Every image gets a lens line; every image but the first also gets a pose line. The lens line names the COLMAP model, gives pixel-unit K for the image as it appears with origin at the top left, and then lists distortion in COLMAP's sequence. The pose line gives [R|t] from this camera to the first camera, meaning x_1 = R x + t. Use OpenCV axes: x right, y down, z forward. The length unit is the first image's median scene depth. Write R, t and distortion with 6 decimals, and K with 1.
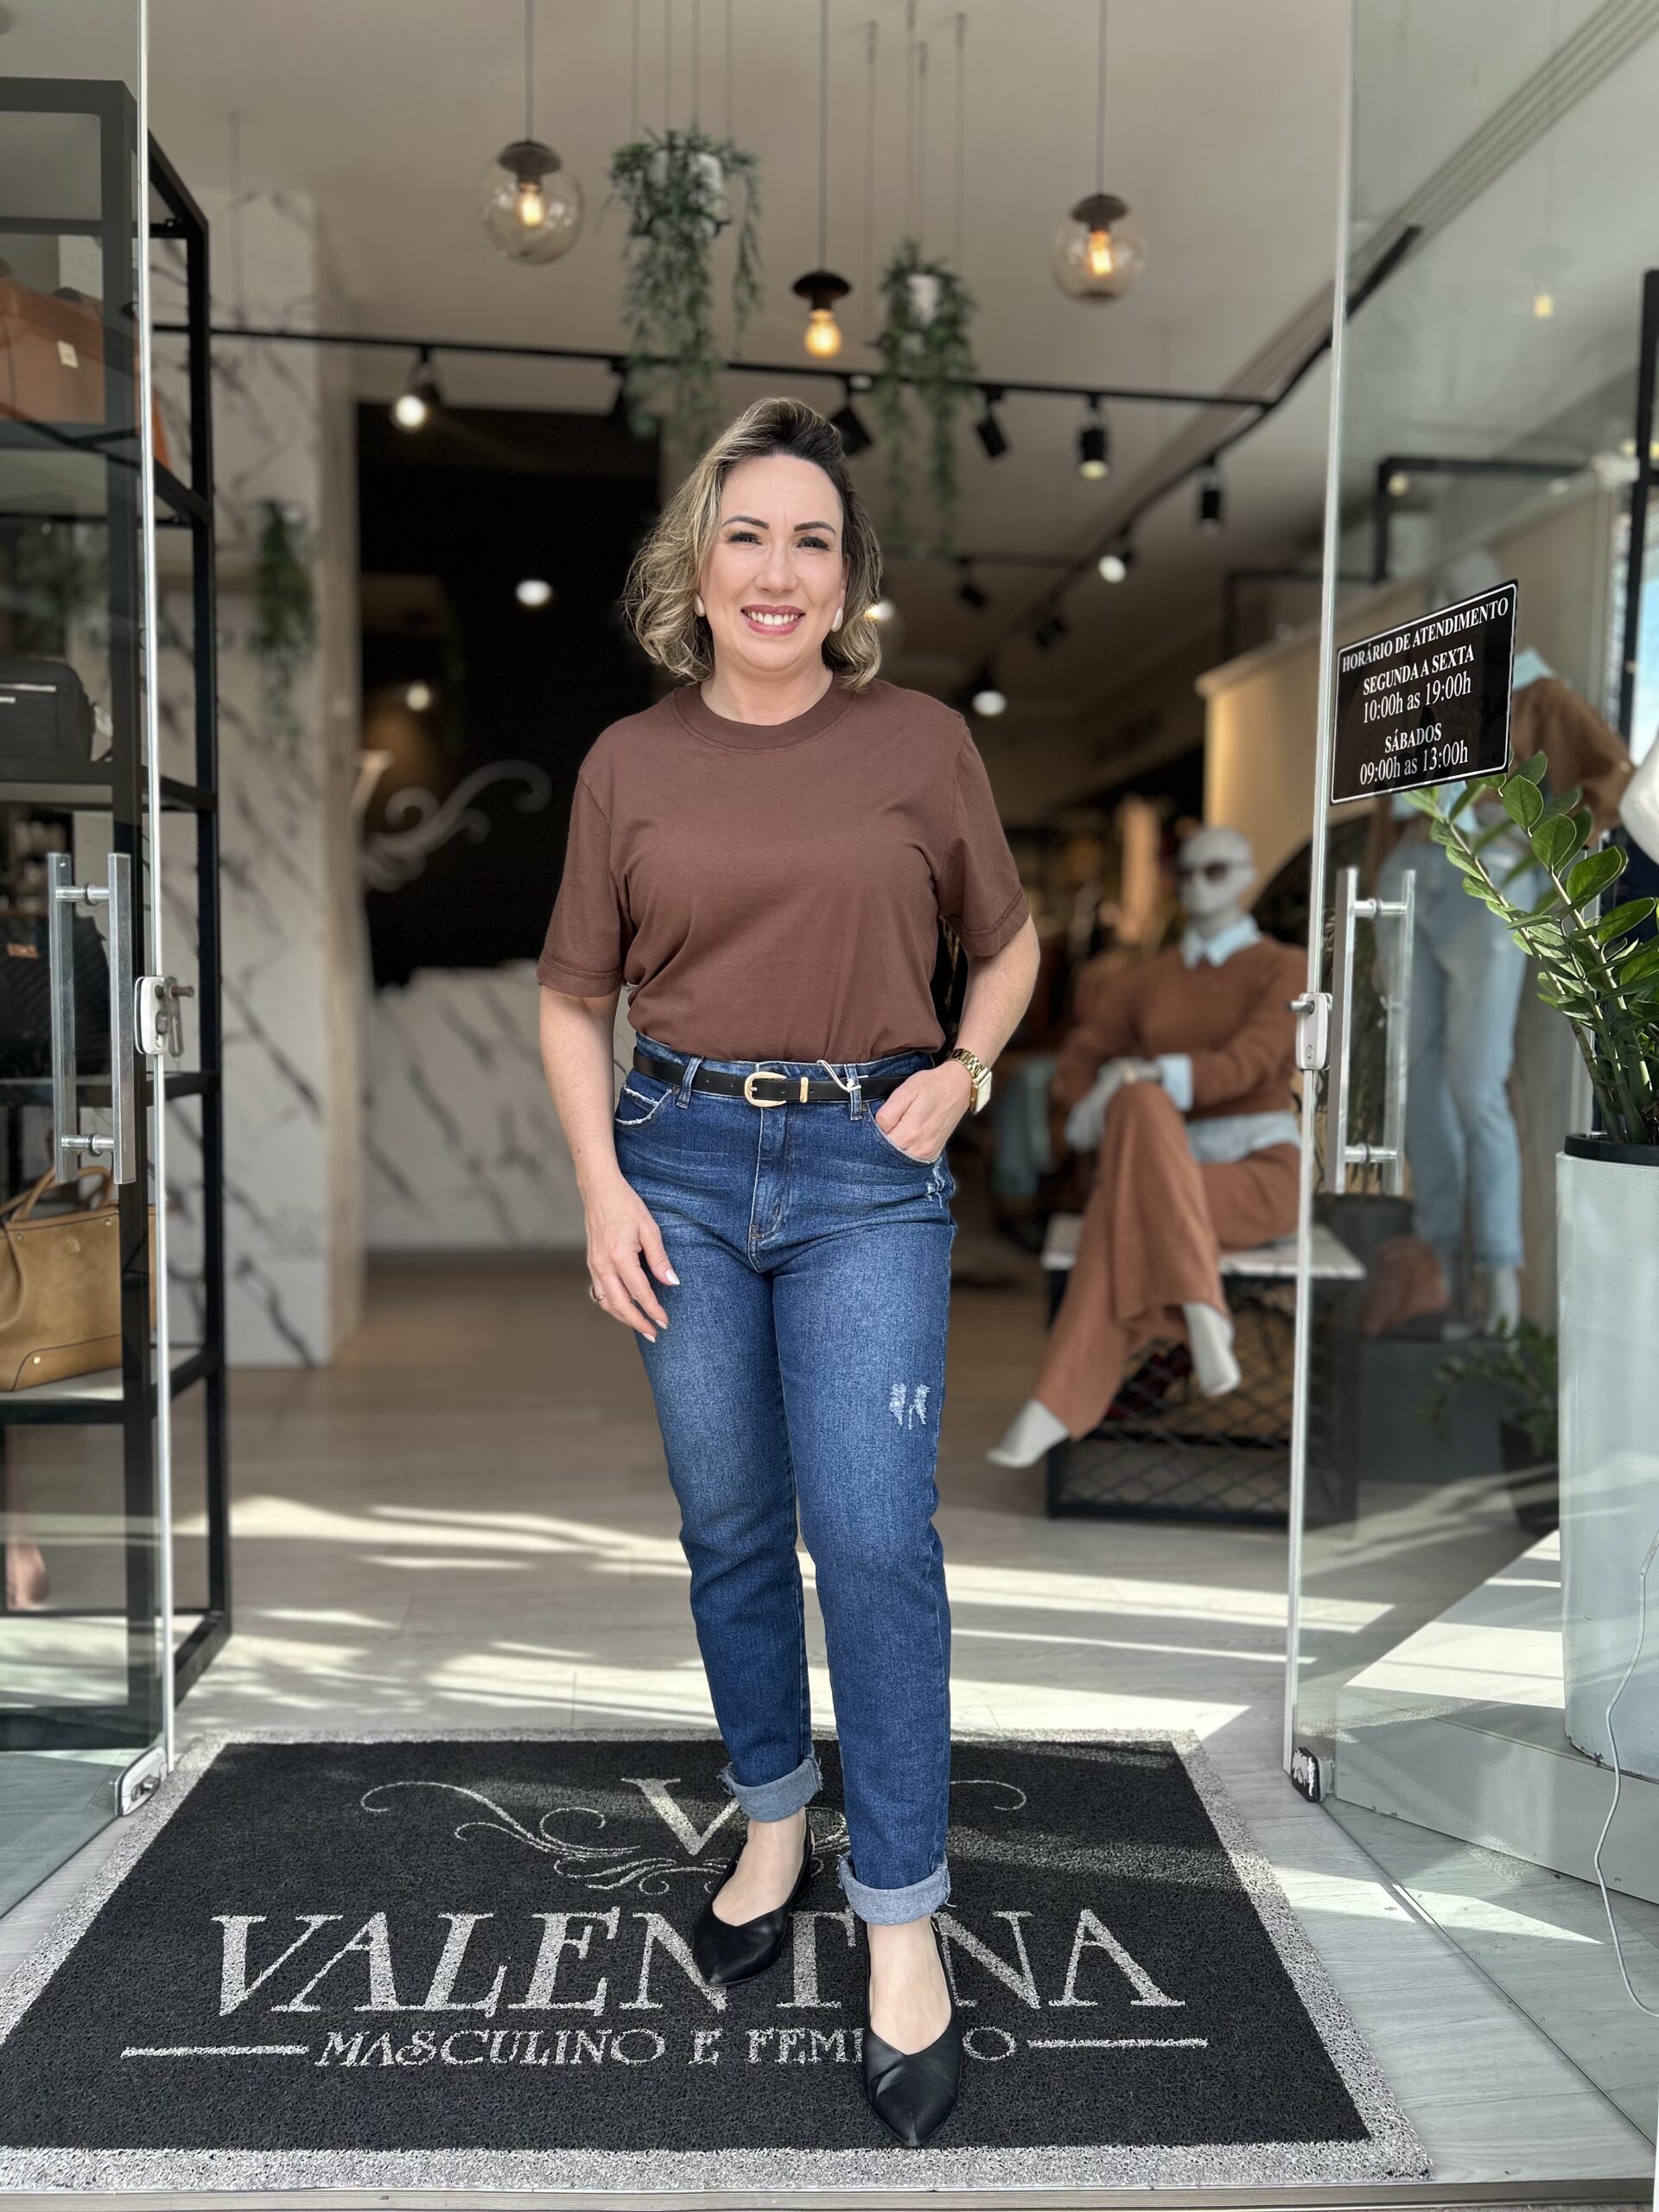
lens RADIAL K [[1617.0, 0, 828.6], [0, 1617.0, 1114.3], [0, 0, 1]] dist [0.051576, -0.050322]
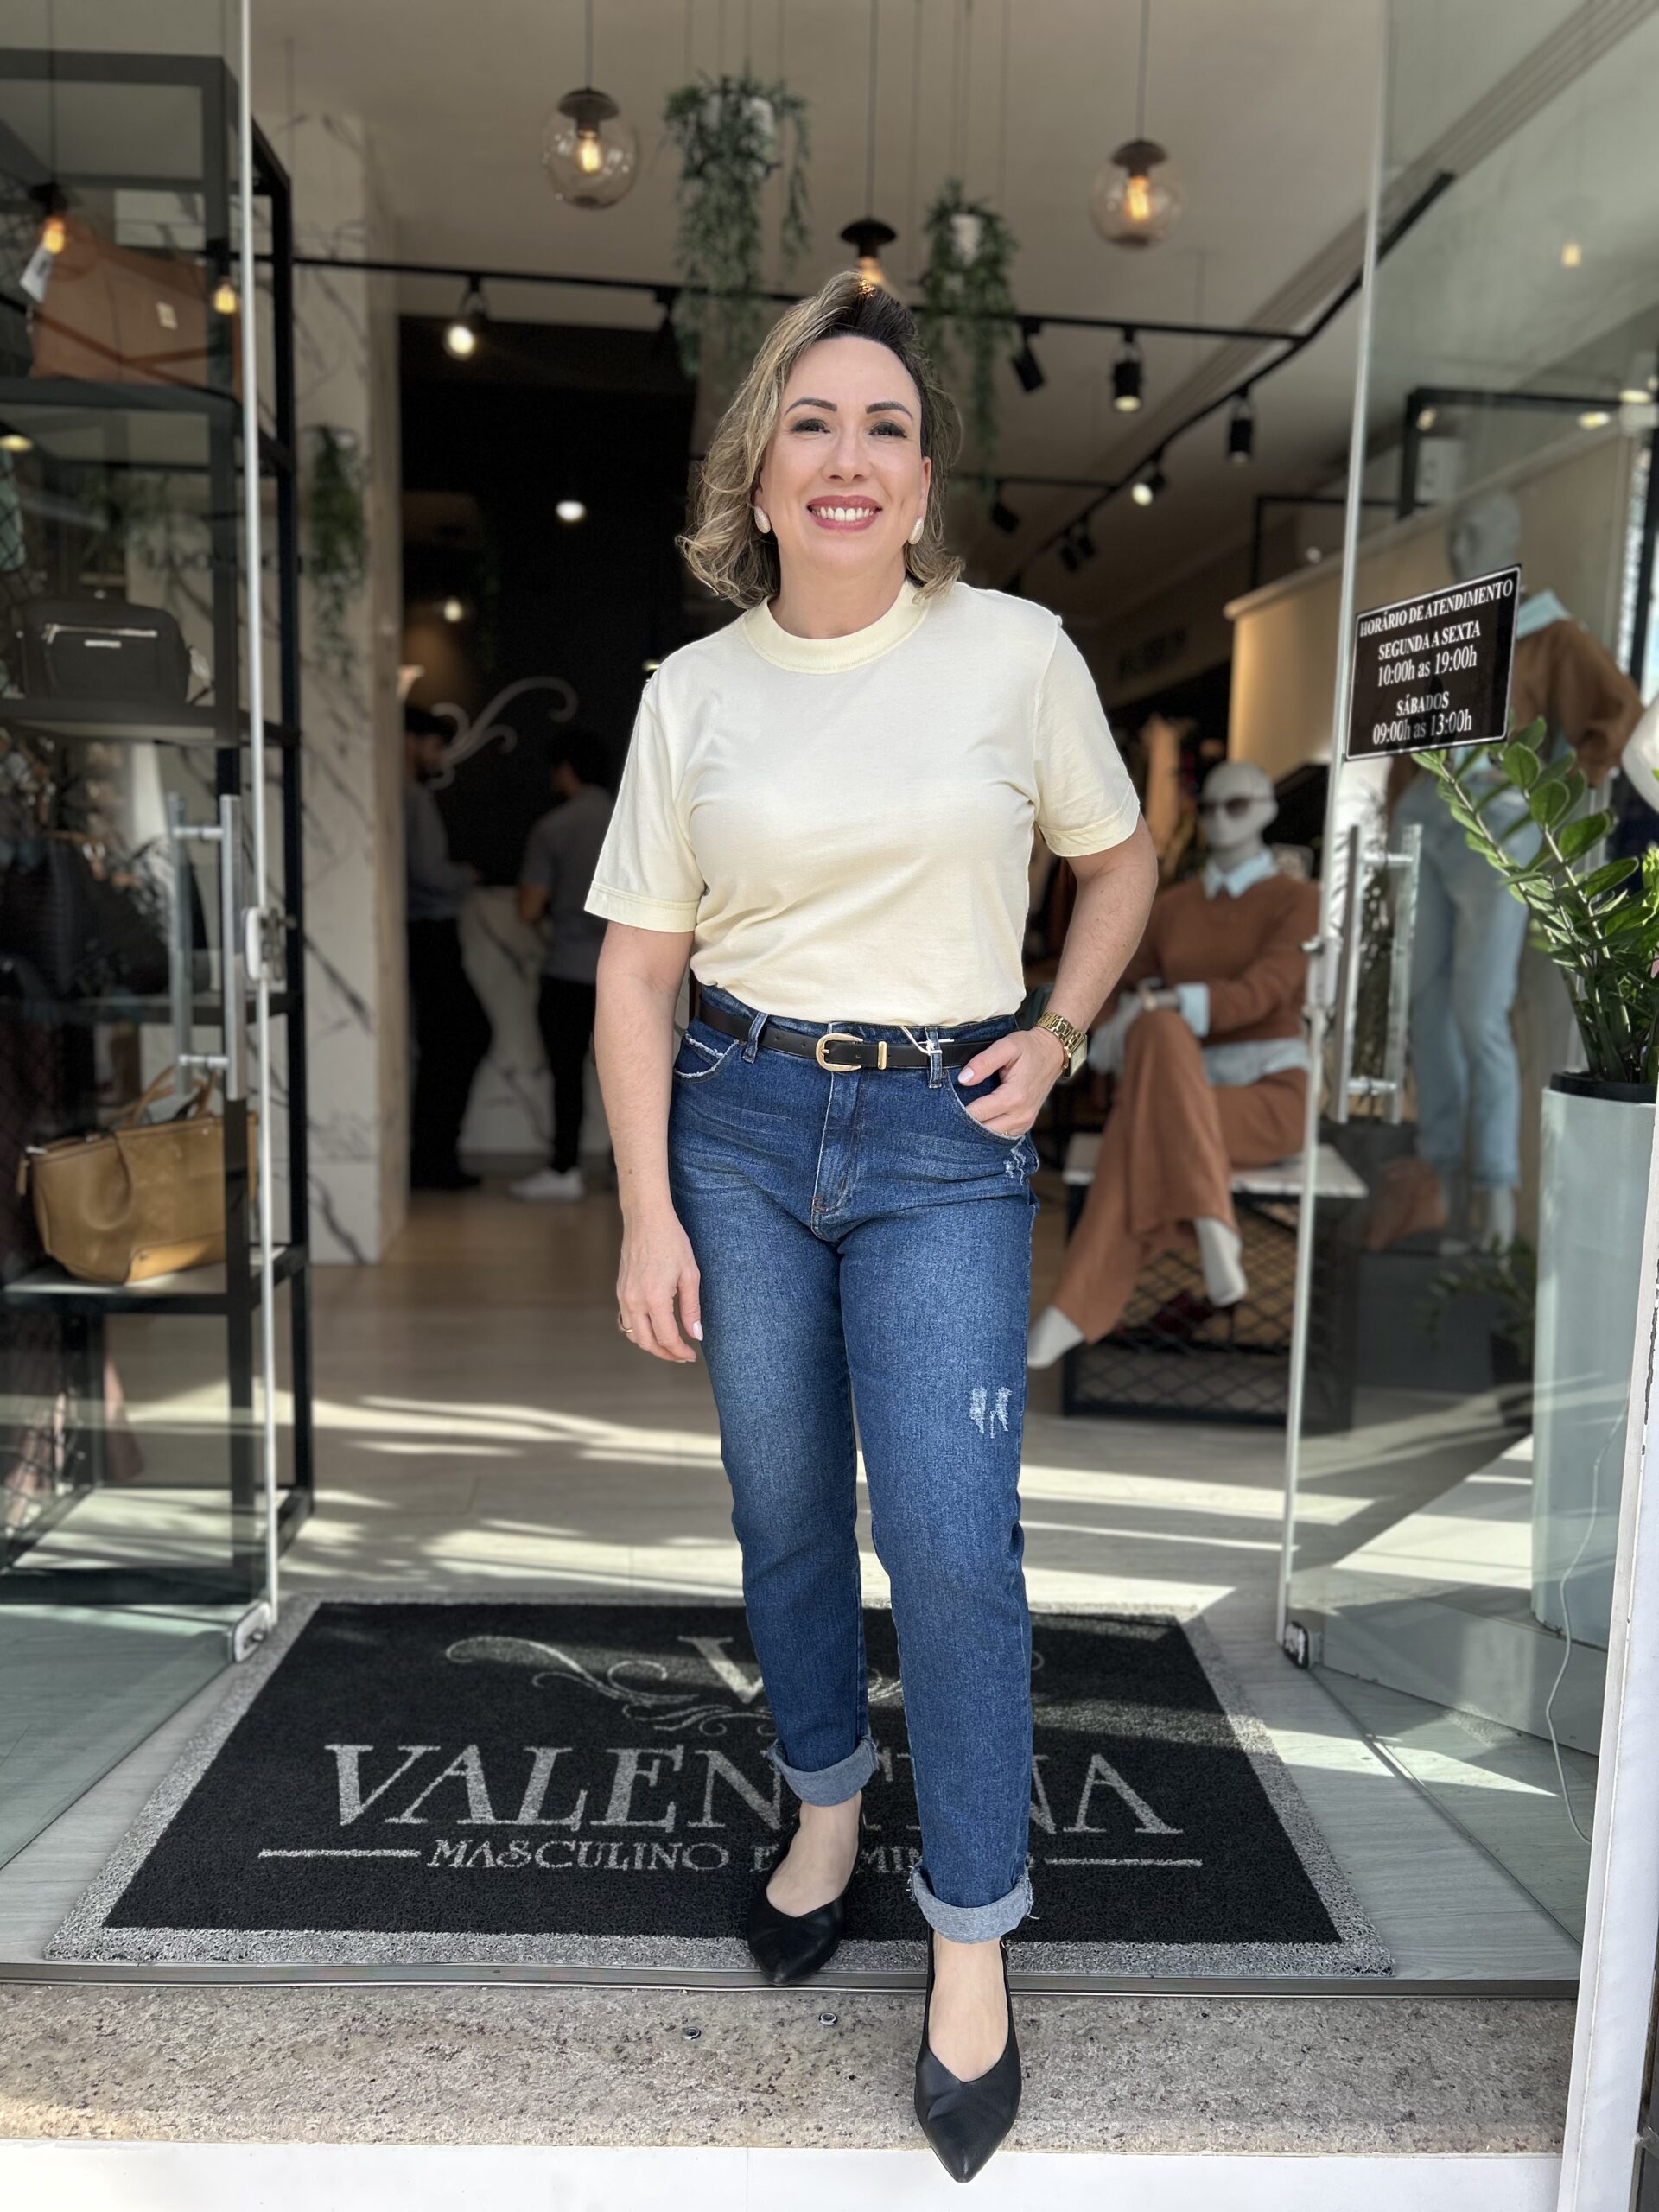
lens RADIAL K [[1617.0, 0, 826.2], [0, 1617.0, 1104.3], [0, 0, 1]] dist [0.051576, -0.050322]
pose [[0.999871, 0.013585, -0.008550, -0.013884], [-0.013127, 0.998587, 0.051500, -0.009026], [0.009238, -0.051381, 0.998636, -0.056162]]
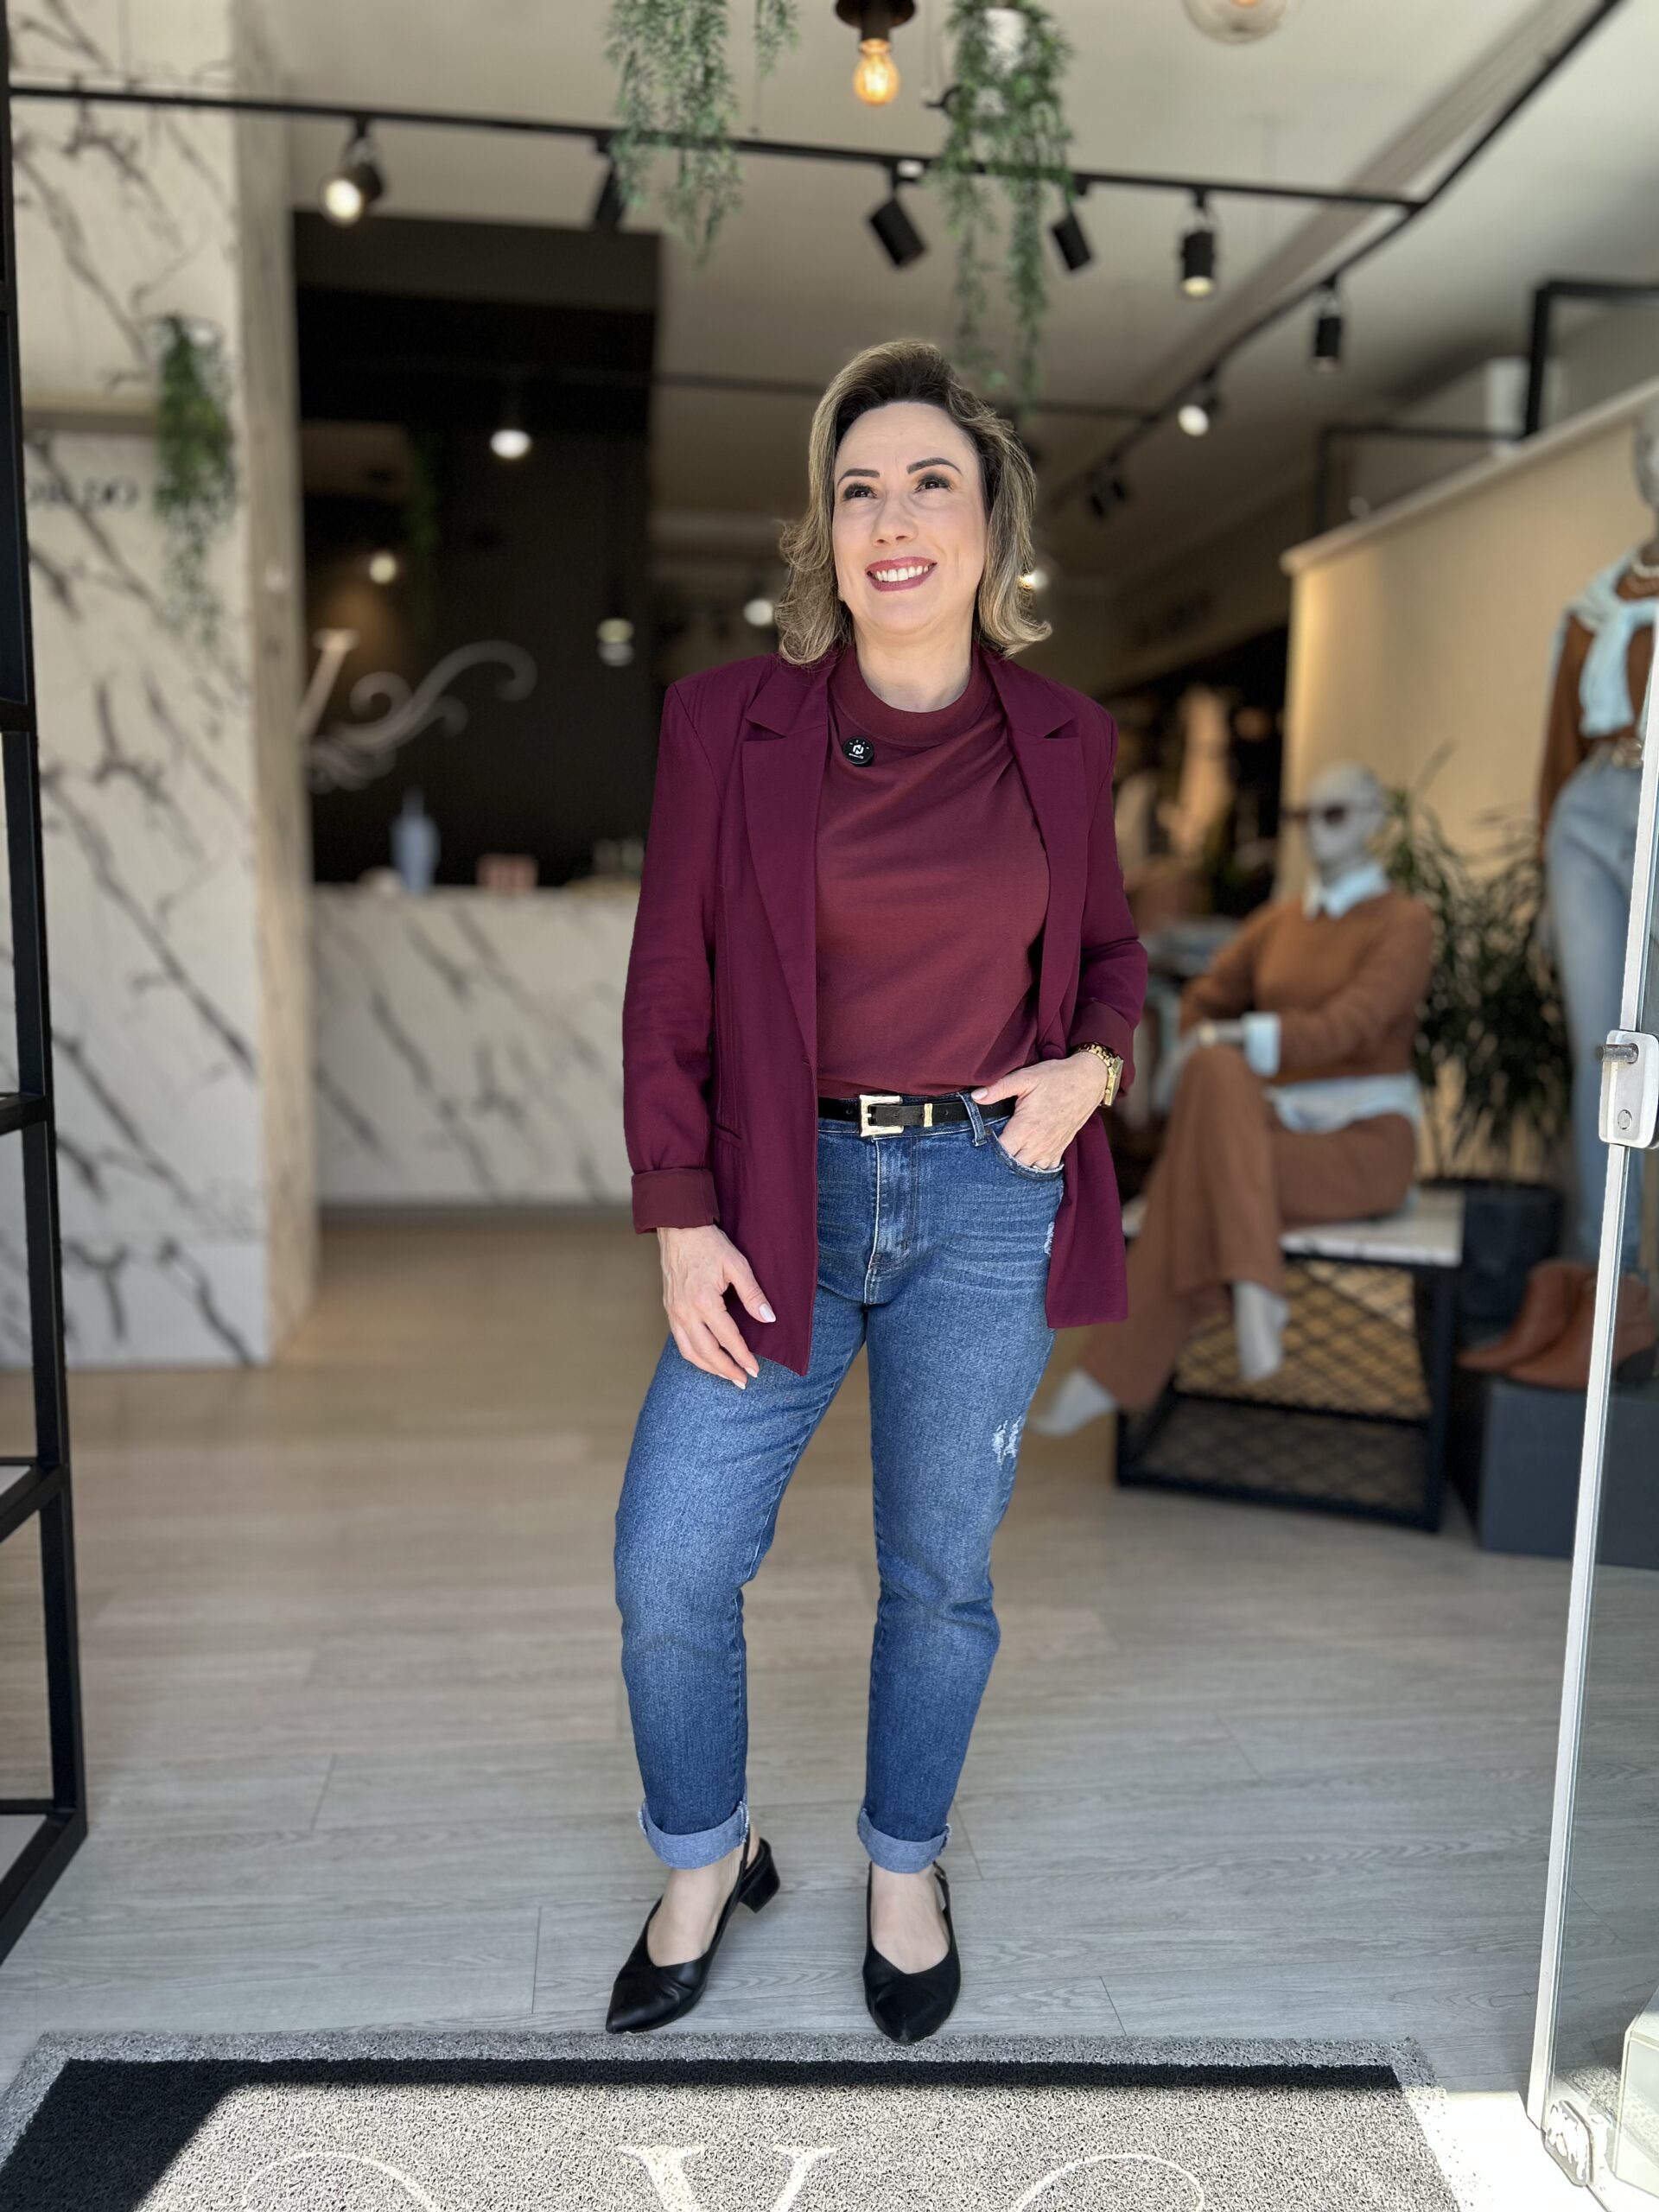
lens RADIAL K [[1617.0, 0, 828.0], [0, 1617.0, 1110.5], [0, 0, 1]] dist [0.051576, -0.050322]
pose [[0.999962, 0.008751, 0.000182, -0.020582], [-0.008743, 0.997614, 0.068480, -0.055331], [0.000418, -0.068479, 0.997652, 0.212686]]
